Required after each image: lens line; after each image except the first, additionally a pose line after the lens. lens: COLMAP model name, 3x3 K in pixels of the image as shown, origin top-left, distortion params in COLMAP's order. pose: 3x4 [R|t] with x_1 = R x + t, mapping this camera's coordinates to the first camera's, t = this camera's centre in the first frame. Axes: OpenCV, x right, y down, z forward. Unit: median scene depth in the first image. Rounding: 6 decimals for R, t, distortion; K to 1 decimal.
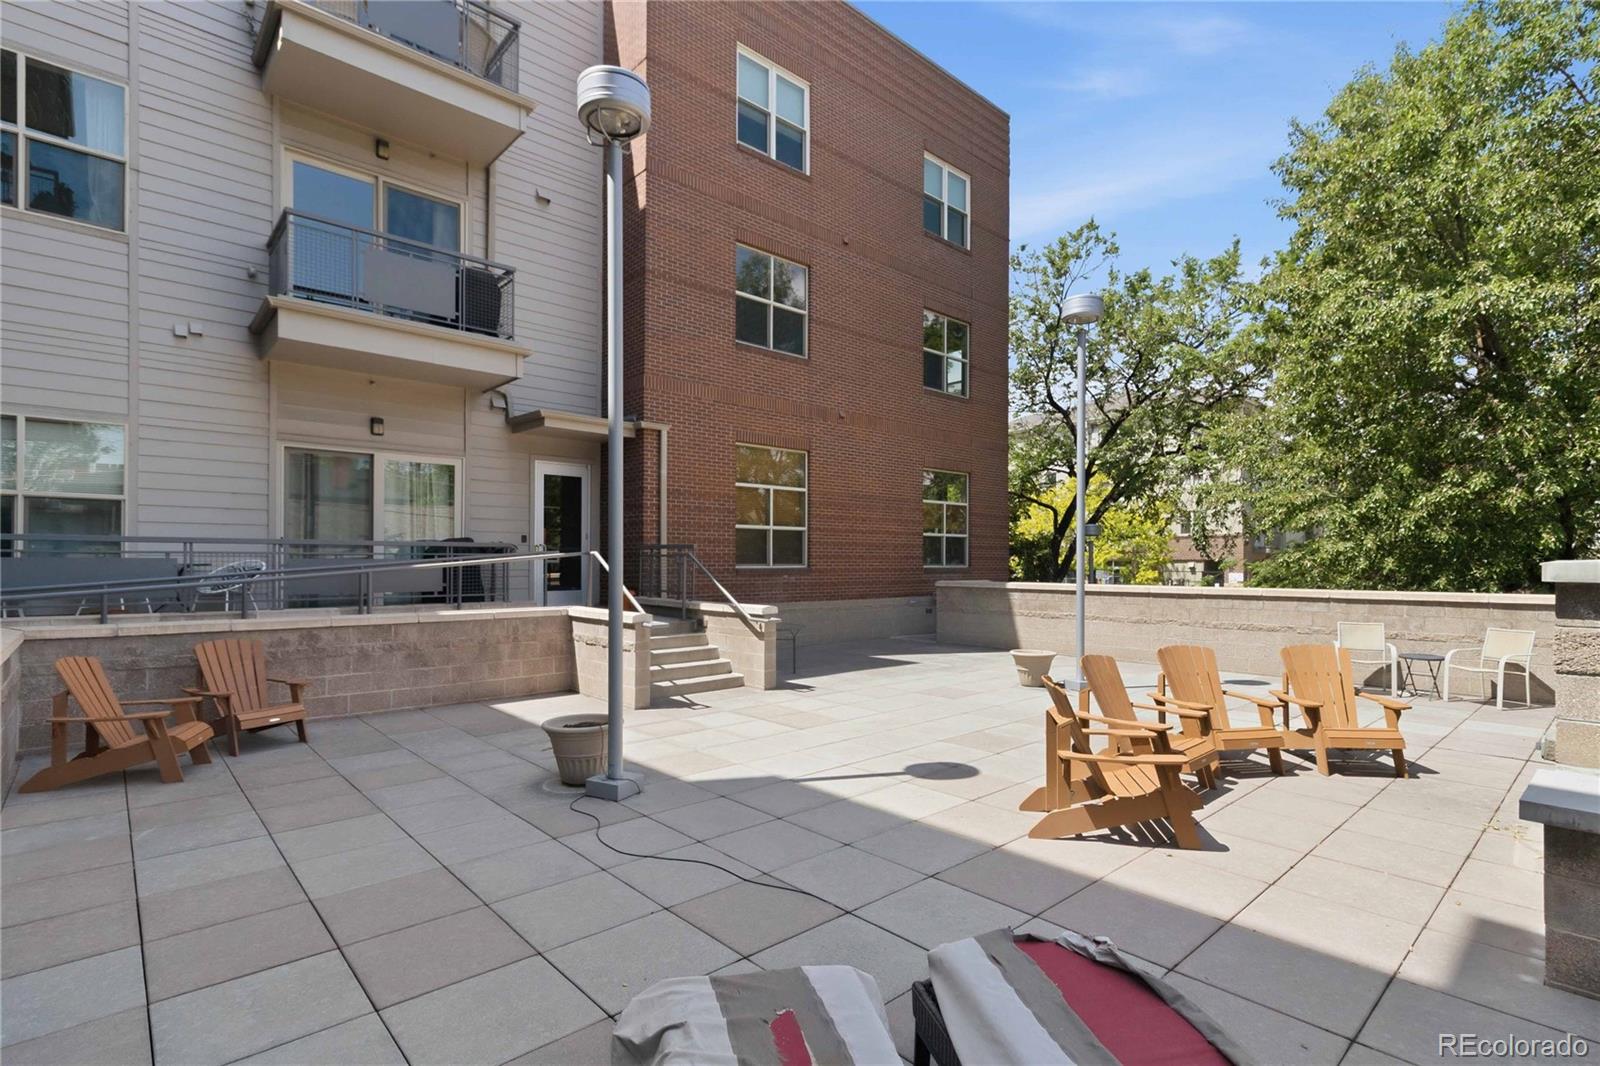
lens RADIAL K [[767.0, 0, 806.6], [0, 767.0, 542.5], [0, 0, 1]] dist [-0.003787, 0.007015]
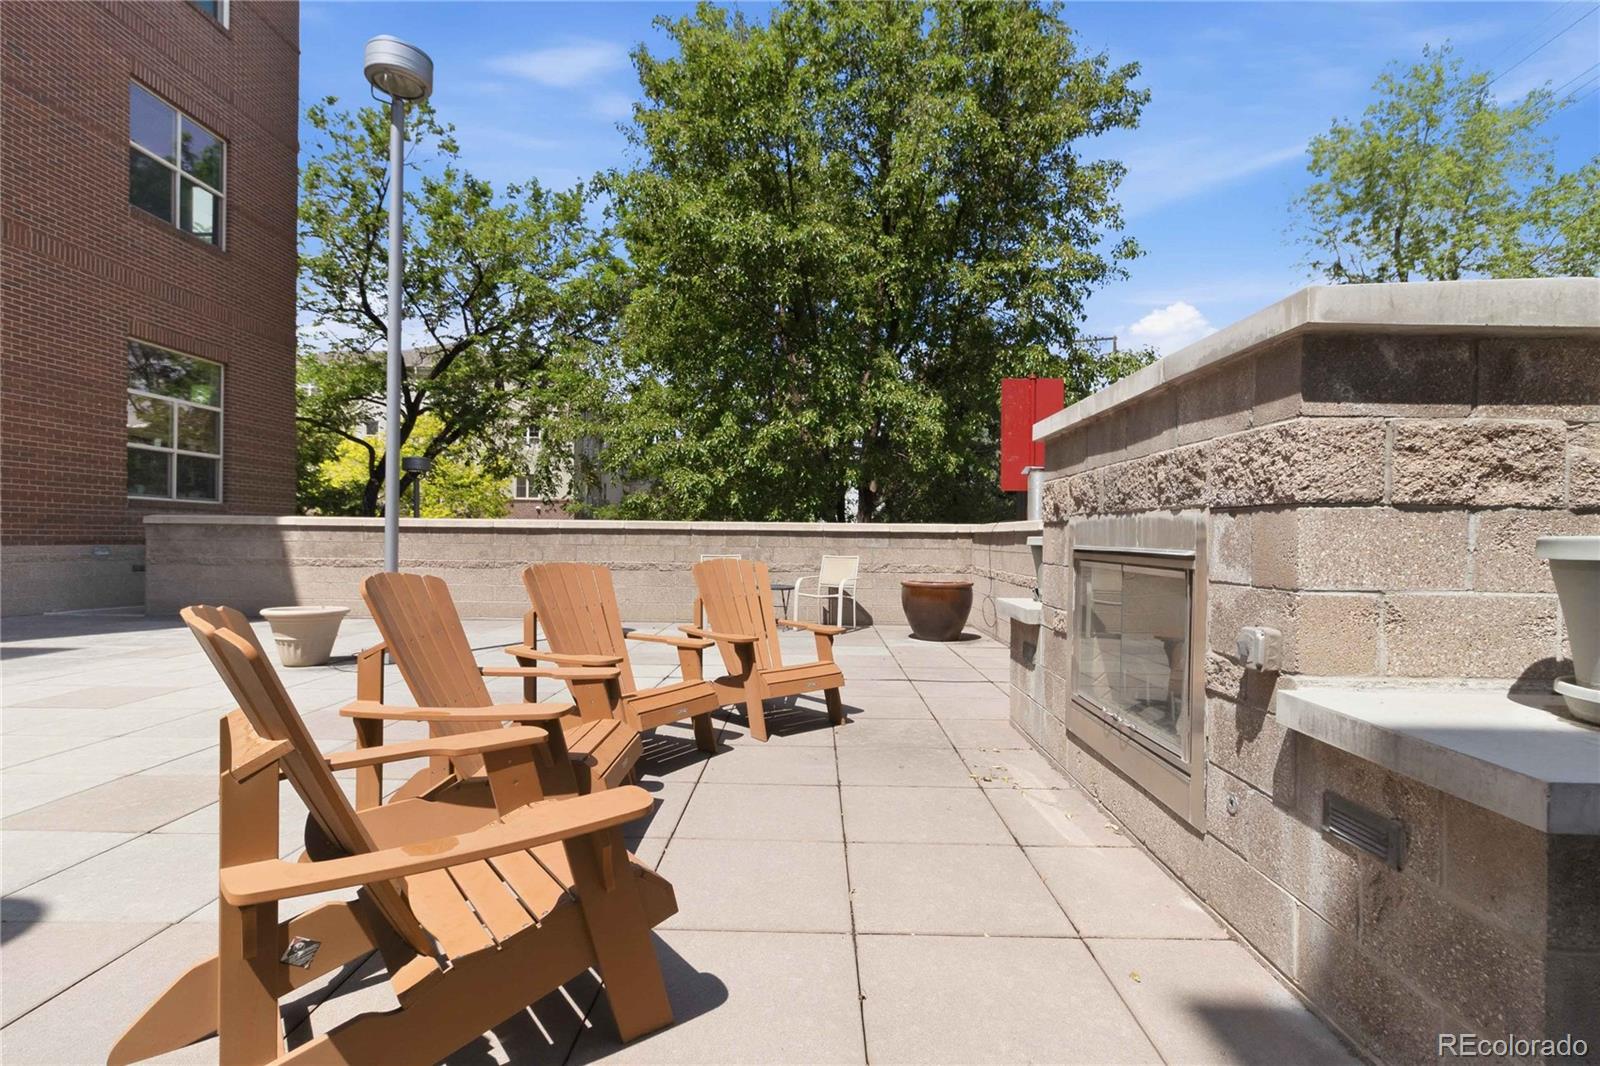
lens RADIAL K [[767.0, 0, 806.6], [0, 767.0, 542.5], [0, 0, 1]] dist [-0.003787, 0.007015]
pose [[0.680976, 0.001100, 0.732305, 0.106416], [-0.026908, 0.999361, 0.023520, 0.057424], [-0.731811, -0.035722, 0.680571, 0.265556]]
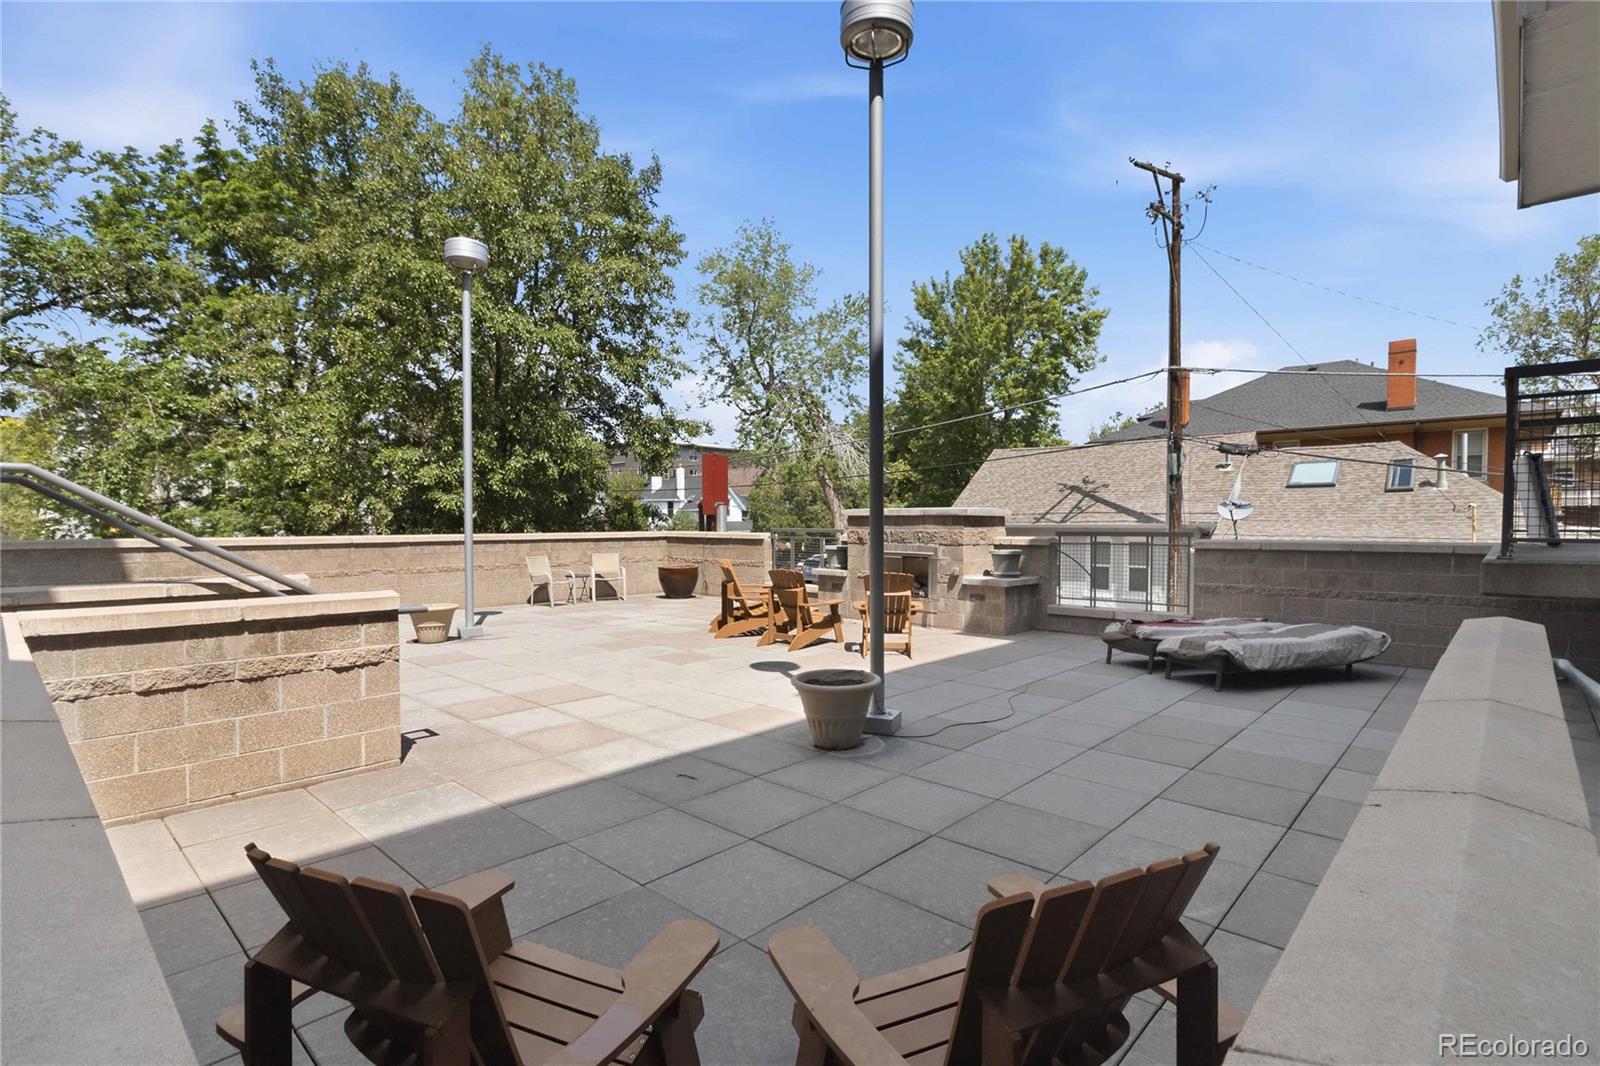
lens RADIAL K [[767.0, 0, 806.6], [0, 767.0, 542.5], [0, 0, 1]] dist [-0.003787, 0.007015]
pose [[-0.079810, -0.031005, 0.996328, -0.578442], [-0.022515, 0.999317, 0.029294, 0.025629], [-0.996556, -0.020094, -0.080453, 0.549860]]
